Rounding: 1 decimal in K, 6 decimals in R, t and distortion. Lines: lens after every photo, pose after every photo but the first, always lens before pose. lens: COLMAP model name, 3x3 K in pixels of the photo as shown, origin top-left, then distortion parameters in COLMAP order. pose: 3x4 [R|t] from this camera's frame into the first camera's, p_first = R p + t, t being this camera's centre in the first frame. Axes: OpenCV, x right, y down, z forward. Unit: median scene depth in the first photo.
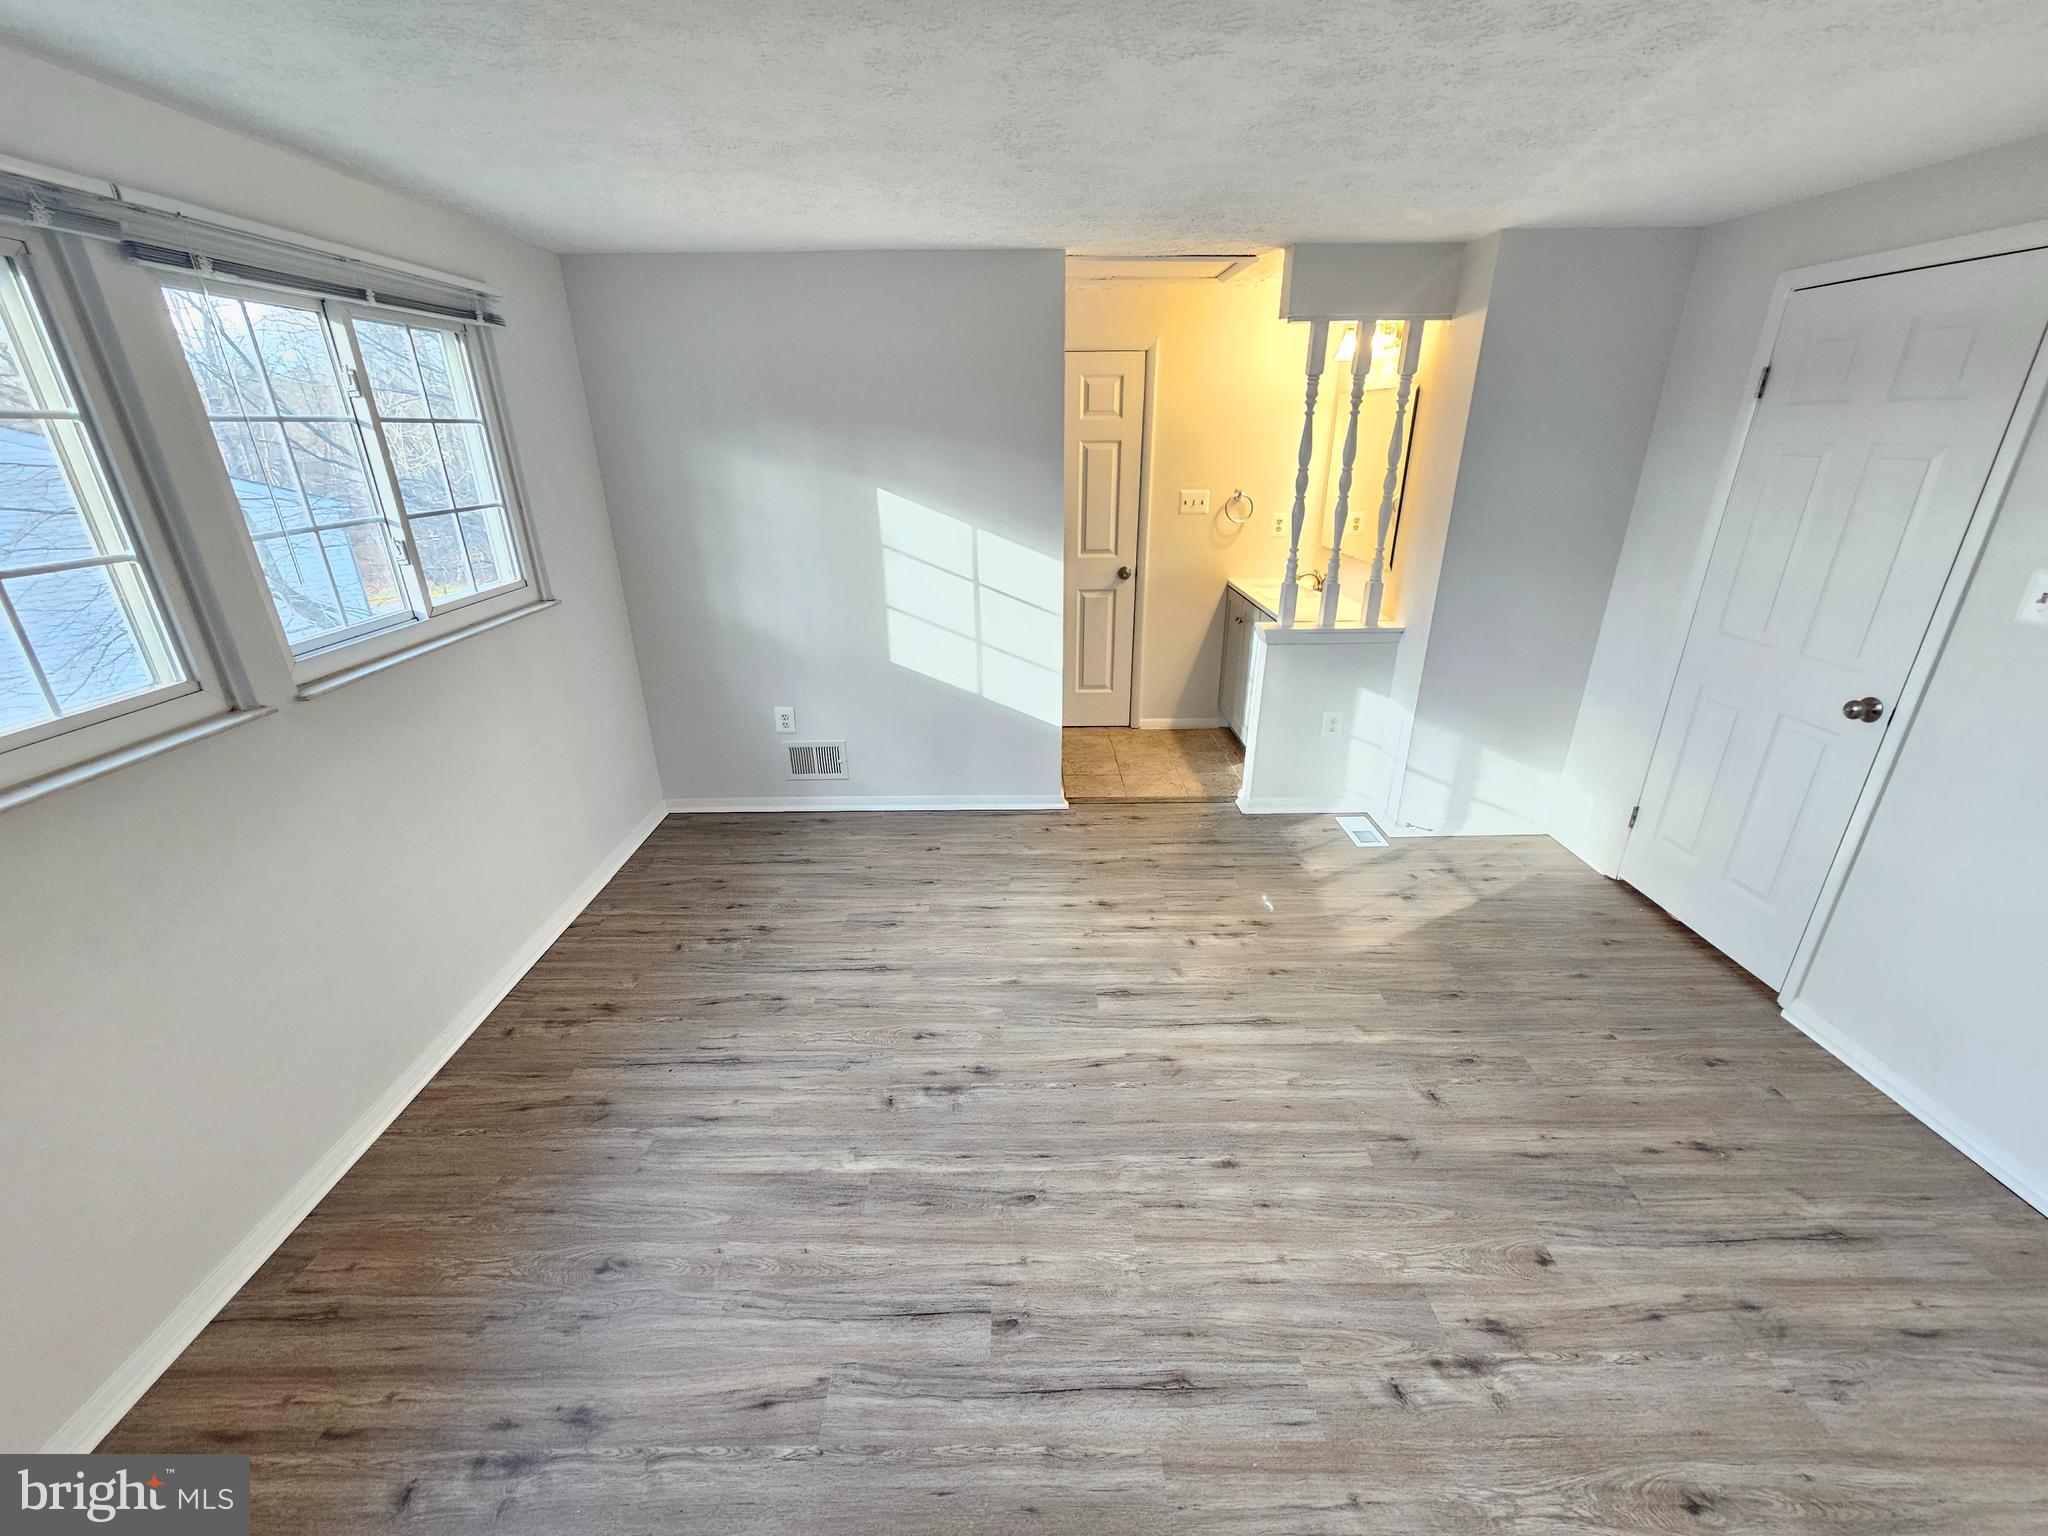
lens RADIAL K [[837.9, 0, 1017.7], [0, 837.9, 777.8], [0, 0, 1]] dist [-0.002076, -0.000244]
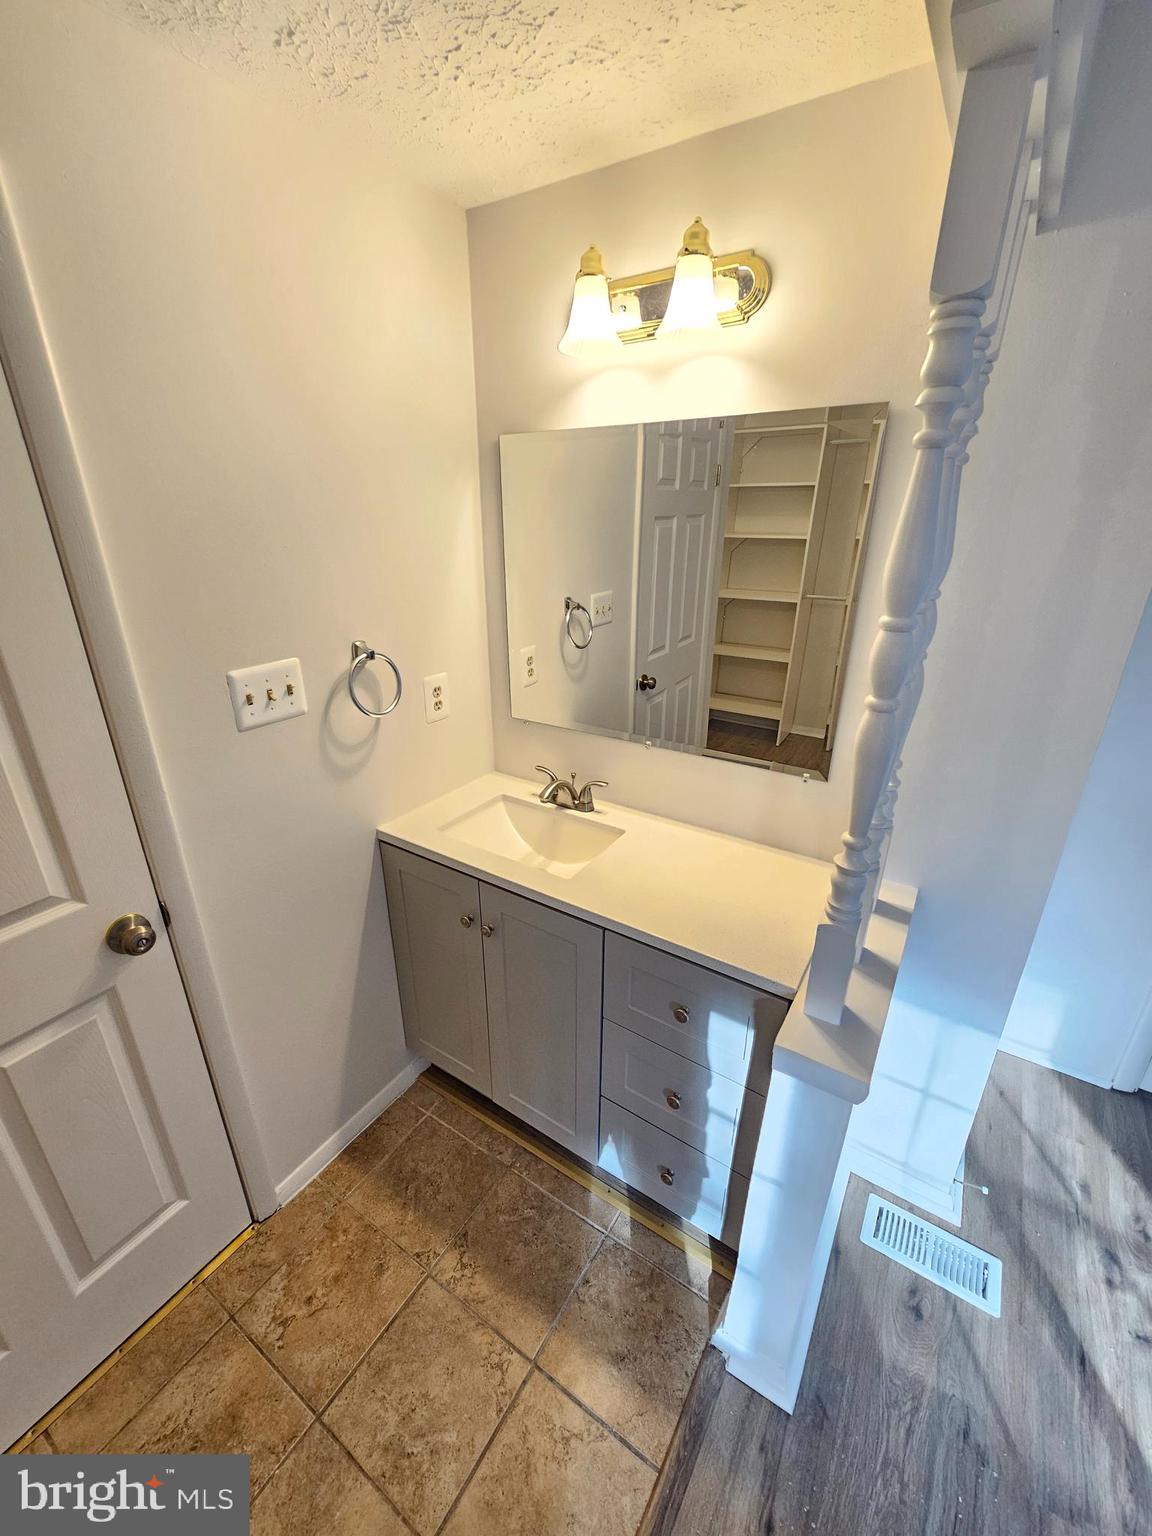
lens RADIAL K [[628.4, 0, 566.6], [0, 628.4, 762.0], [0, 0, 1]] dist [-0.002076, -0.000244]
pose [[0.554489, -0.302943, 0.775092, 0.100802], [0.317369, 0.937976, 0.139565, -0.560570], [-0.769298, 0.168603, 0.616242, 1.367240]]
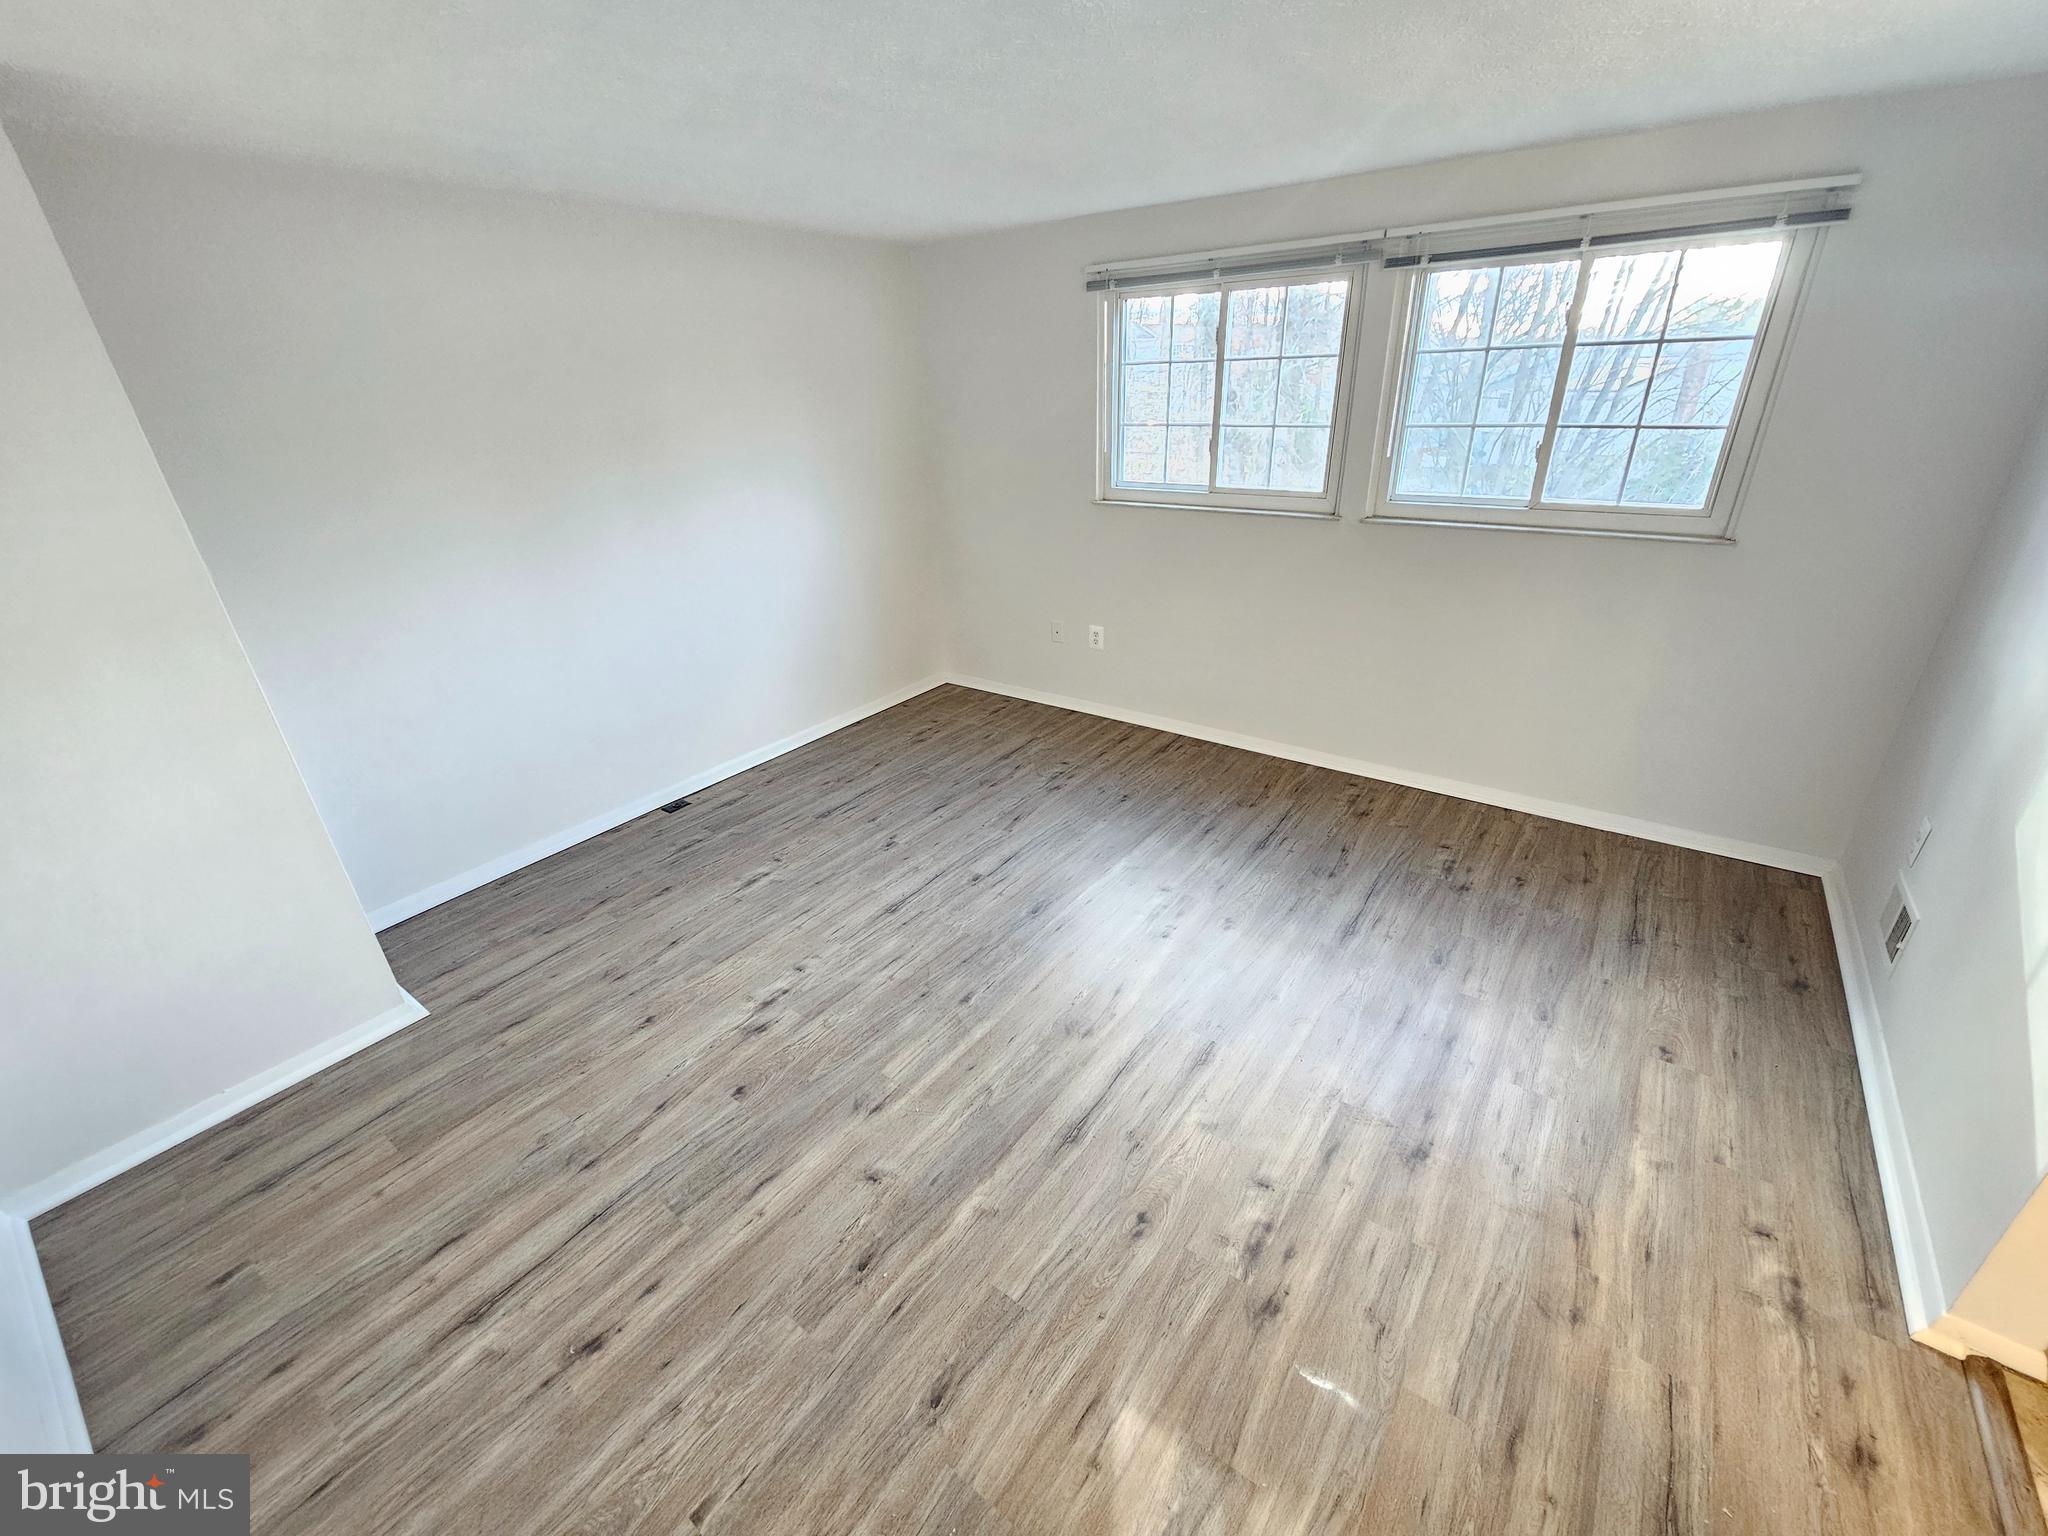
lens RADIAL K [[837.9, 0, 1017.7], [0, 837.9, 777.8], [0, 0, 1]] dist [-0.002076, -0.000244]
pose [[-0.597130, 0.375983, -0.708571, 0.814909], [-0.267651, 0.739331, 0.617861, -0.476329], [0.756174, 0.558593, -0.340845, 1.106856]]
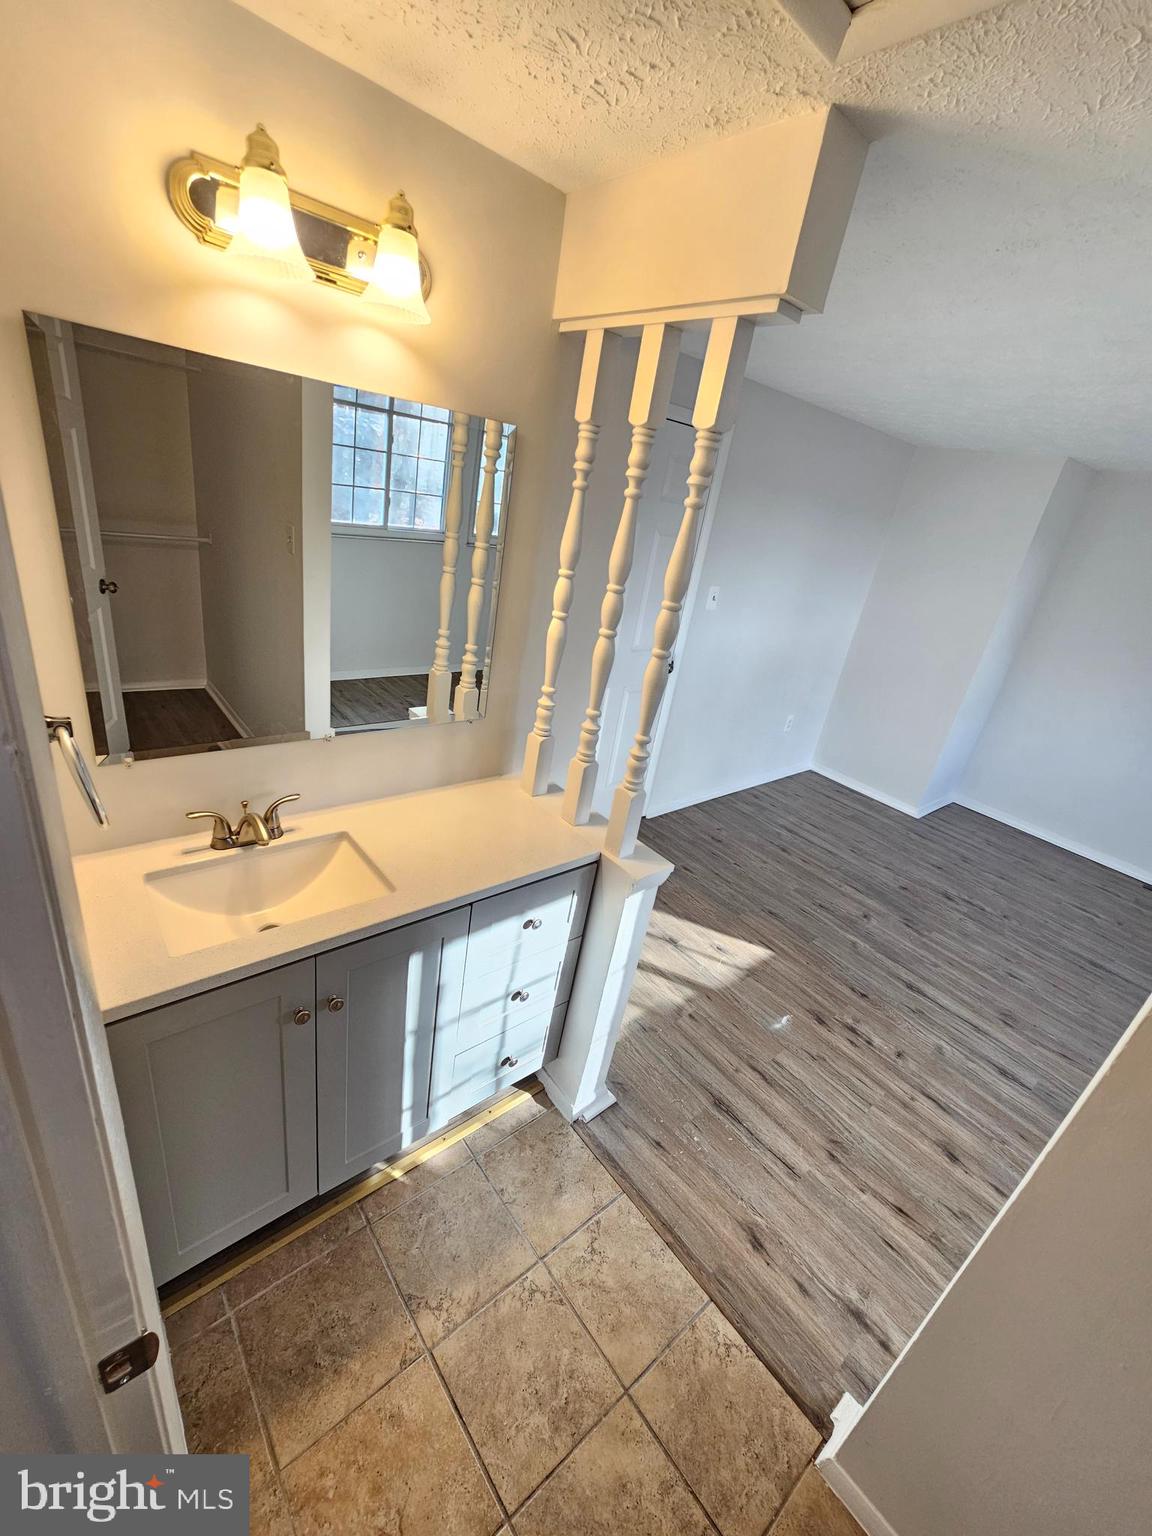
lens RADIAL K [[628.4, 0, 566.6], [0, 628.4, 762.0], [0, 0, 1]] dist [-0.002076, -0.000244]
pose [[-0.626275, -0.390234, 0.674905, 0.099345], [0.158701, 0.783762, 0.600442, -0.776420], [-0.763278, 0.483150, -0.428920, 1.818007]]
